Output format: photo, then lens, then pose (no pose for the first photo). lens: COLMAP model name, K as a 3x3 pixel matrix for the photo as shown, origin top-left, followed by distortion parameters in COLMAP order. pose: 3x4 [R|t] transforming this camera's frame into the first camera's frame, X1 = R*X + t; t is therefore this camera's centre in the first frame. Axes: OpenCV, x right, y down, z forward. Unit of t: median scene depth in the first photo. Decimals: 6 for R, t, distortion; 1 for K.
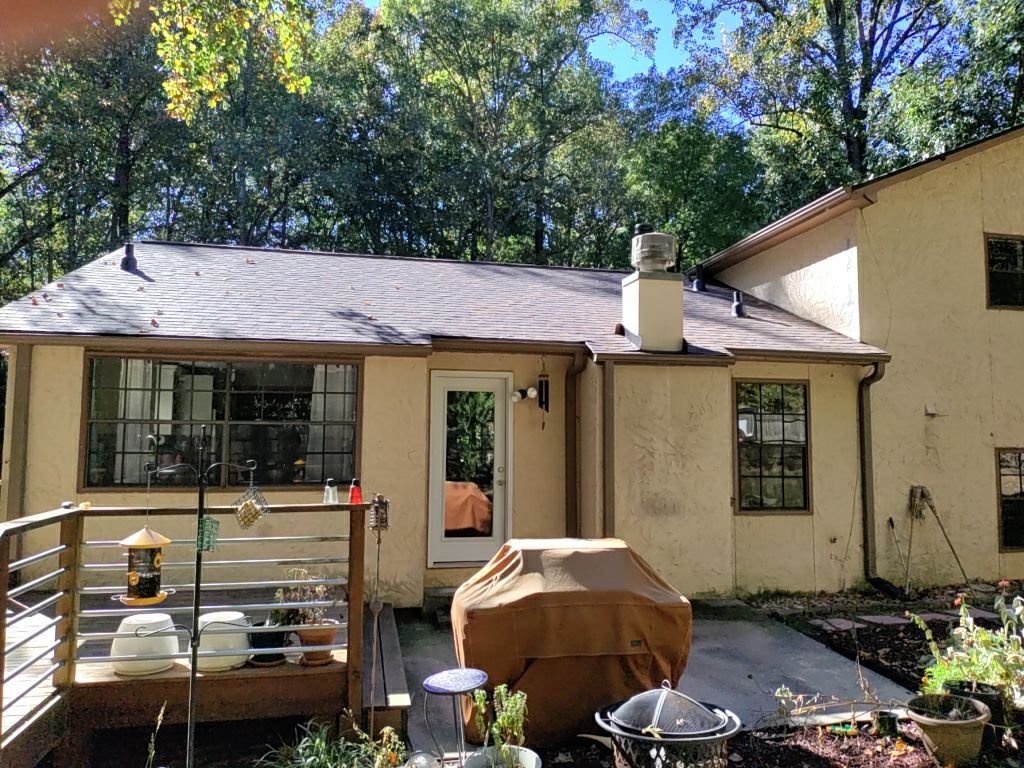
lens RADIAL K [[754.8, 0, 512.0], [0, 754.8, 384.0], [0, 0, 1]] dist [-0.000431, 0.001611]
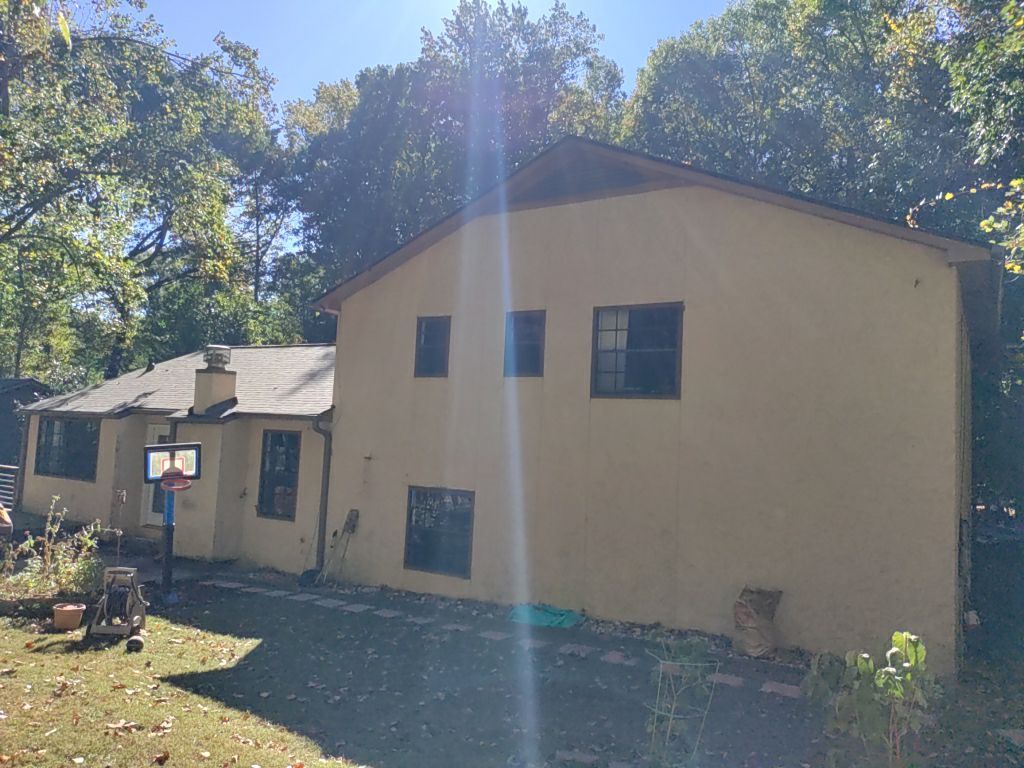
lens RADIAL K [[754.8, 0, 512.0], [0, 754.8, 384.0], [0, 0, 1]] dist [-0.000431, 0.001611]
pose [[0.721906, -0.025262, -0.691530, 1.765681], [0.017205, 0.999680, -0.018559, -0.067506], [0.691777, 0.001501, 0.722110, 0.209418]]
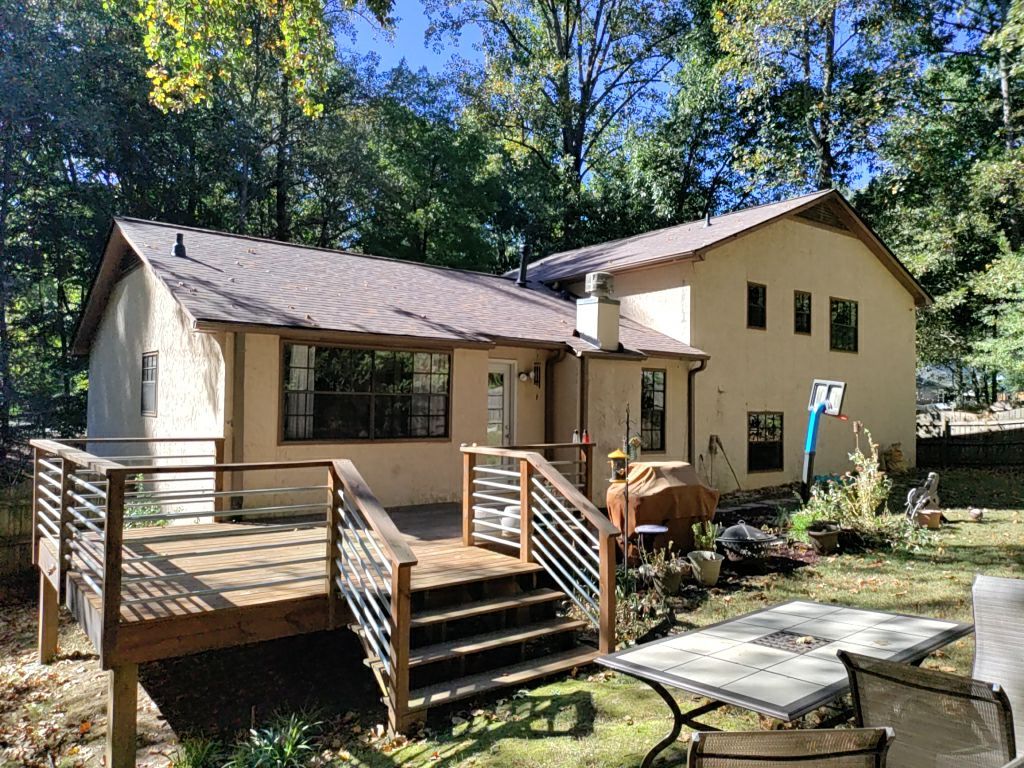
lens RADIAL K [[742.8, 0, 512.0], [0, 742.8, 384.0], [0, 0, 1]] dist [0.051832, 0.000288]
pose [[0.897748, 0.017380, 0.440166, -0.595167], [-0.040013, 0.998308, 0.042189, -0.027772], [-0.438689, -0.055487, 0.896924, -0.268808]]
